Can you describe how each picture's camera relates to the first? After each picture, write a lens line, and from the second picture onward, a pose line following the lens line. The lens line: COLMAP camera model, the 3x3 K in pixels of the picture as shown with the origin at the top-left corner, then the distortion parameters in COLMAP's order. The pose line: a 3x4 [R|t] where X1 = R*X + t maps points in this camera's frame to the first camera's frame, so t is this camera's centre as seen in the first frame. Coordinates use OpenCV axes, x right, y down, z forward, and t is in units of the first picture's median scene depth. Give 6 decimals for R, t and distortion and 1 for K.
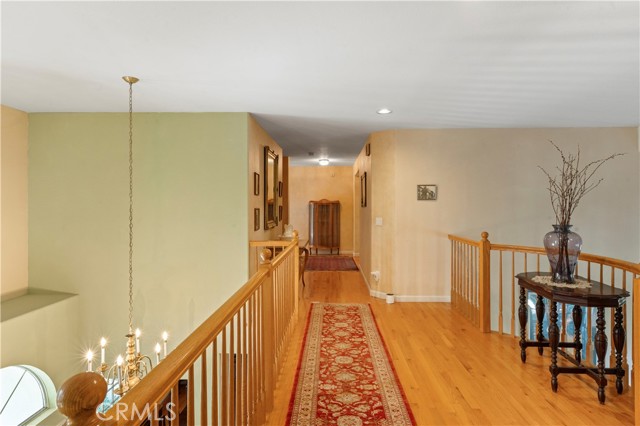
lens RADIAL K [[348.8, 0, 323.5], [0, 348.8, 206.1], [0, 0, 1]] dist [0.002573, 0.000101]
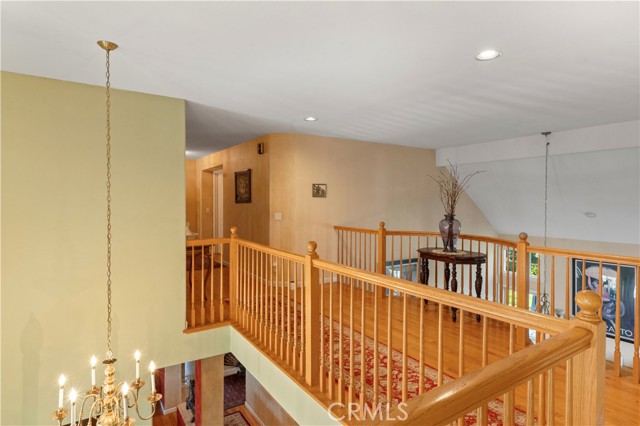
lens RADIAL K [[348.8, 0, 323.5], [0, 348.8, 206.1], [0, 0, 1]] dist [0.002573, 0.000101]
pose [[0.827743, -0.005041, 0.561085, -0.581012], [-0.001960, 0.999928, 0.011876, -0.001575], [-0.561104, -0.010930, 0.827673, 0.048204]]
